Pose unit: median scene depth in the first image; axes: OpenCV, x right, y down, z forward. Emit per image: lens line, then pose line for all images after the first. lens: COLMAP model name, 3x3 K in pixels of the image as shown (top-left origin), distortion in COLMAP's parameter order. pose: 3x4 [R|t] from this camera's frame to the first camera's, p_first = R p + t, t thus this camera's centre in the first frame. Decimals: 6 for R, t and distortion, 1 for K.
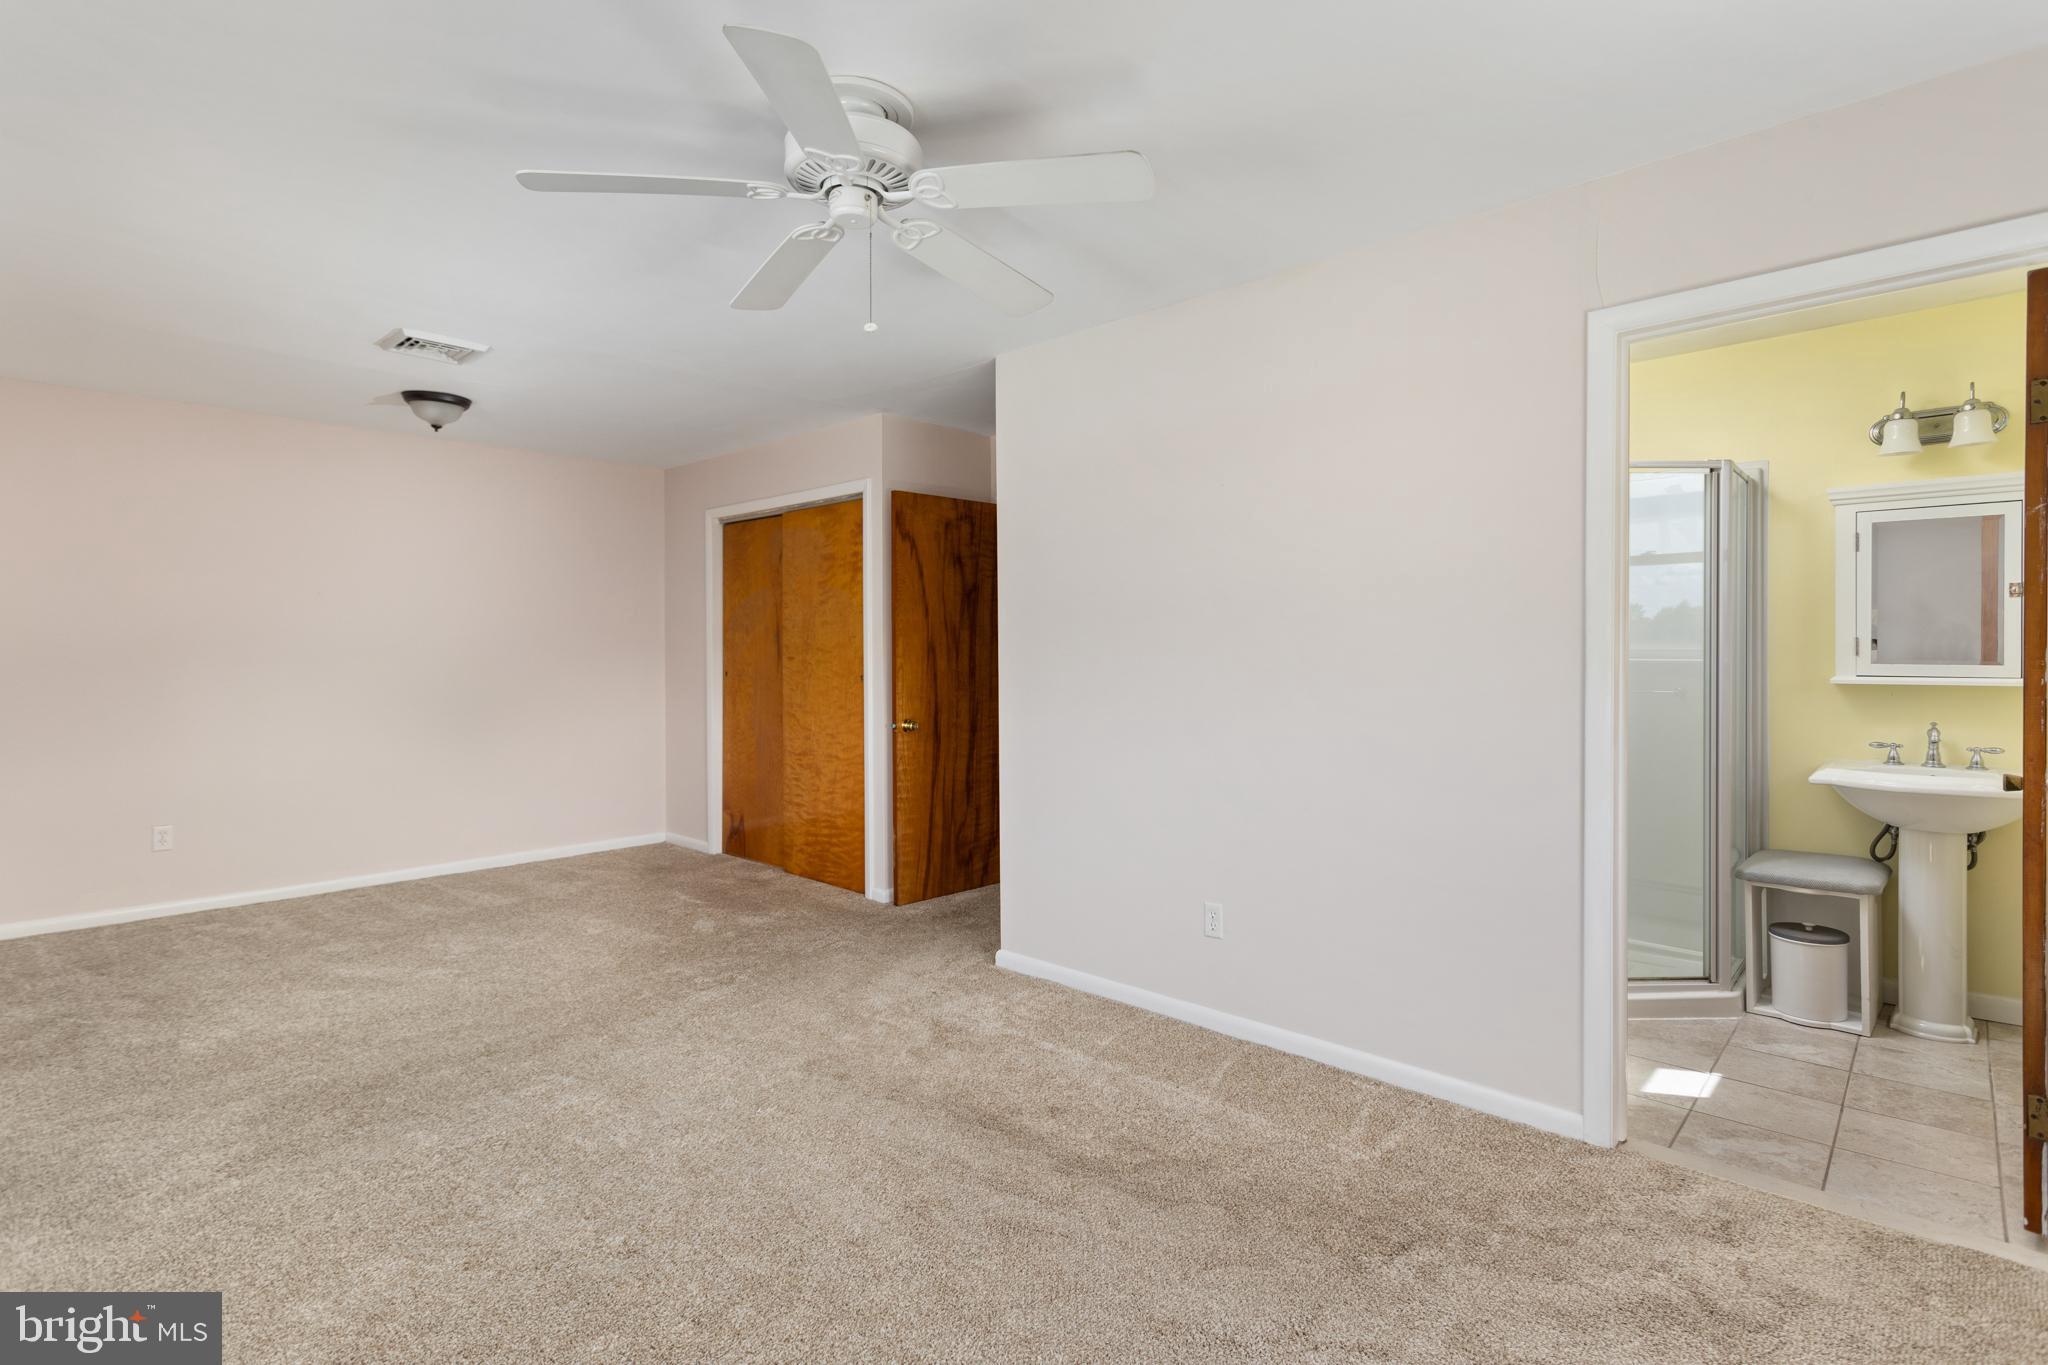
lens RADIAL K [[974.4, 0, 1032.2], [0, 974.4, 660.3], [0, 0, 1]] dist [-0.003185, 0.002132]
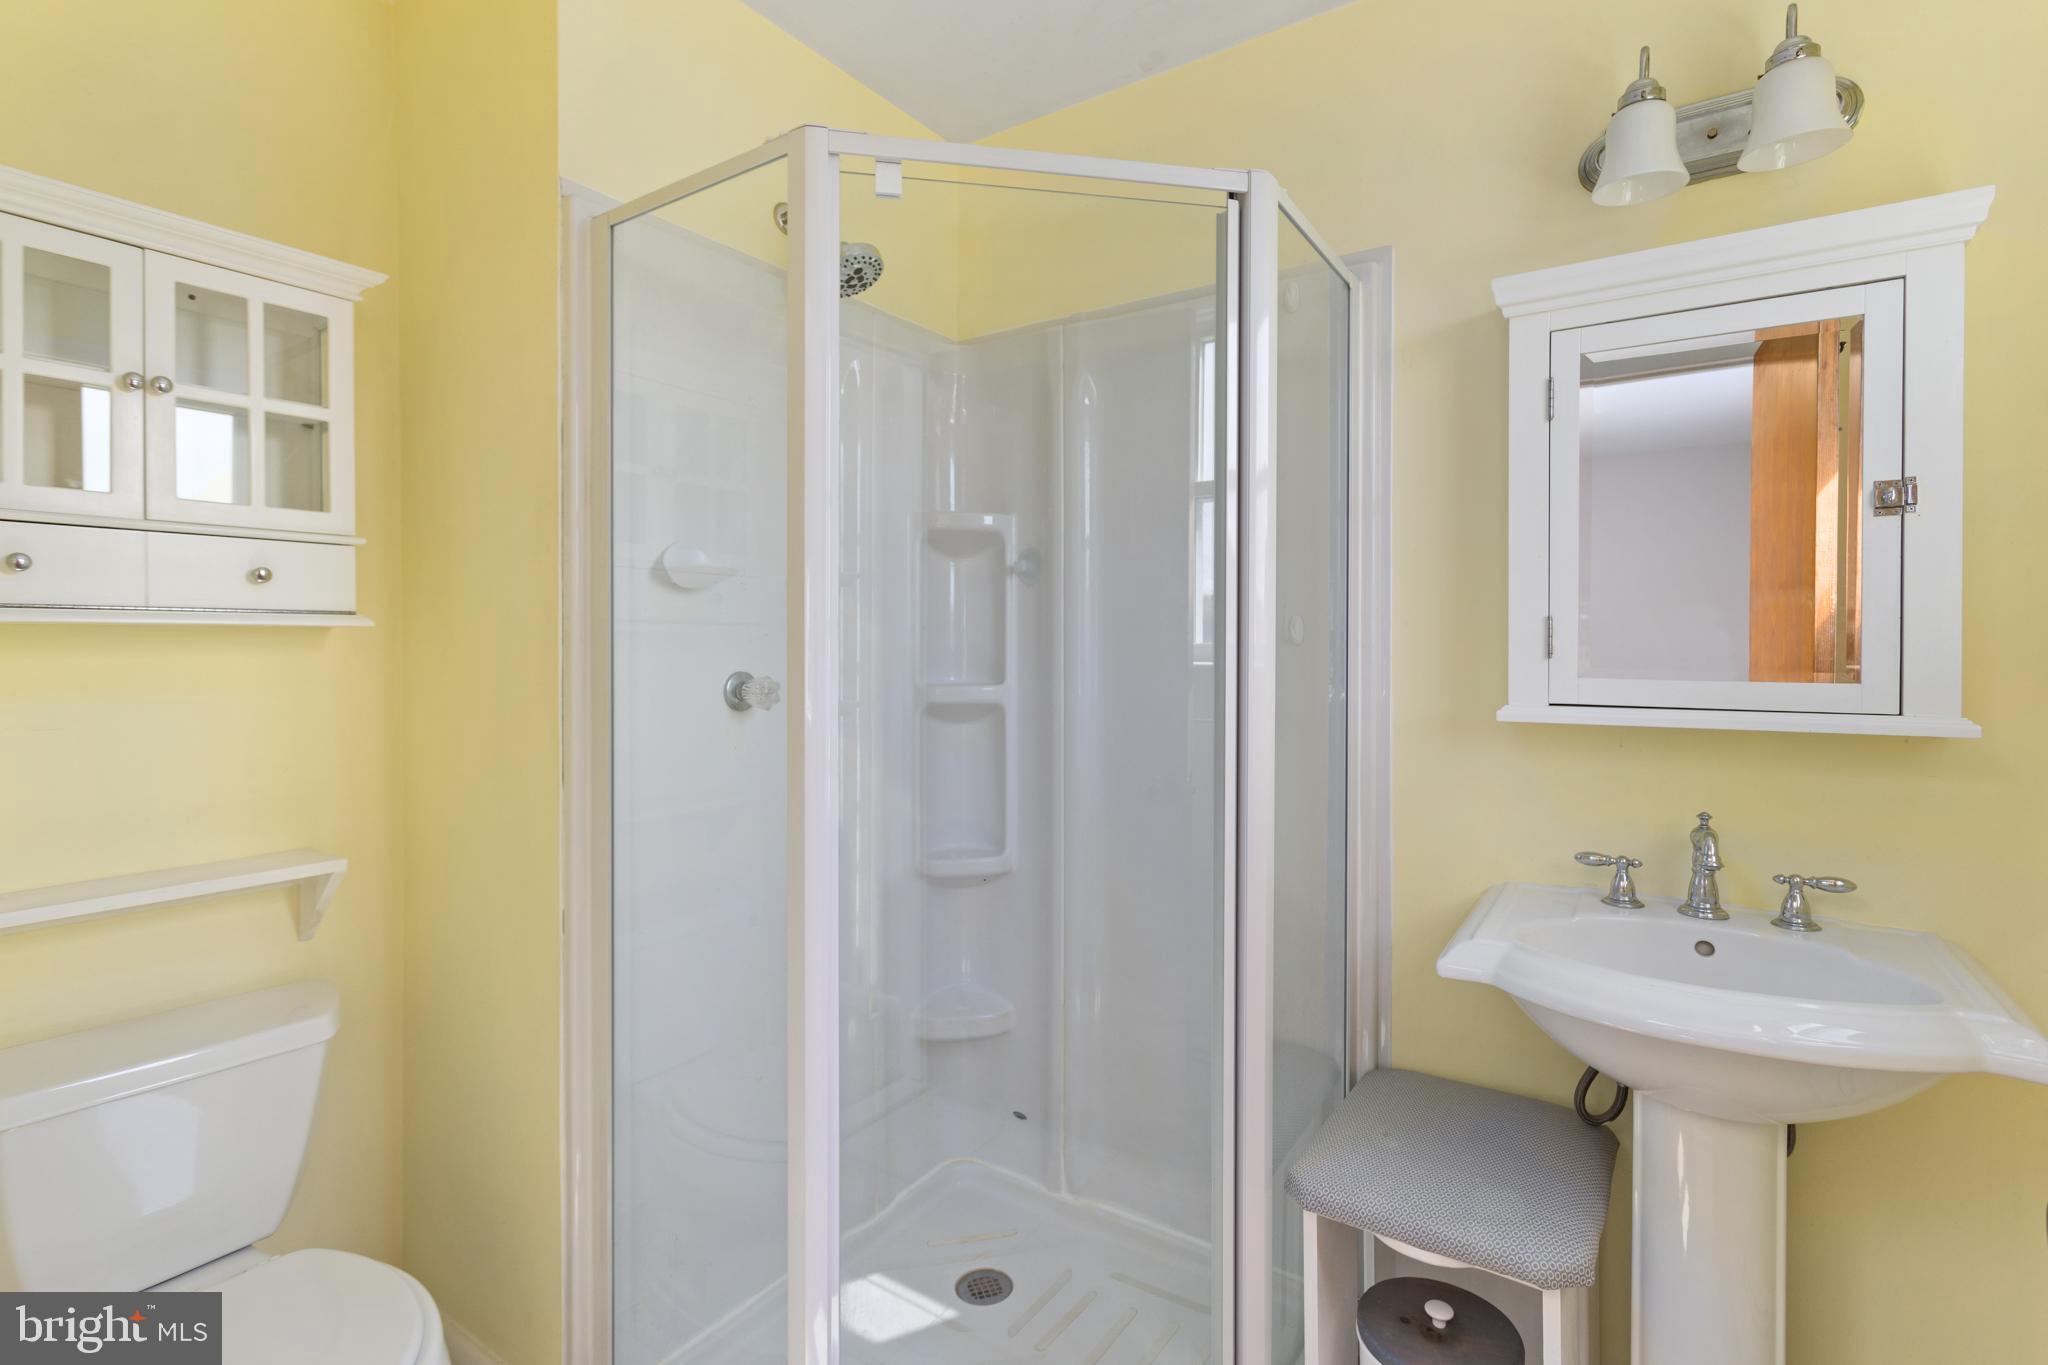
lens RADIAL K [[974.4, 0, 1020.4], [0, 974.4, 677.9], [0, 0, 1]] dist [-0.003185, 0.002132]
pose [[0.988049, 0.000063, 0.154141, 0.530557], [-0.001356, 0.999965, 0.008280, -0.000126], [-0.154135, -0.008390, 0.988014, 0.588418]]
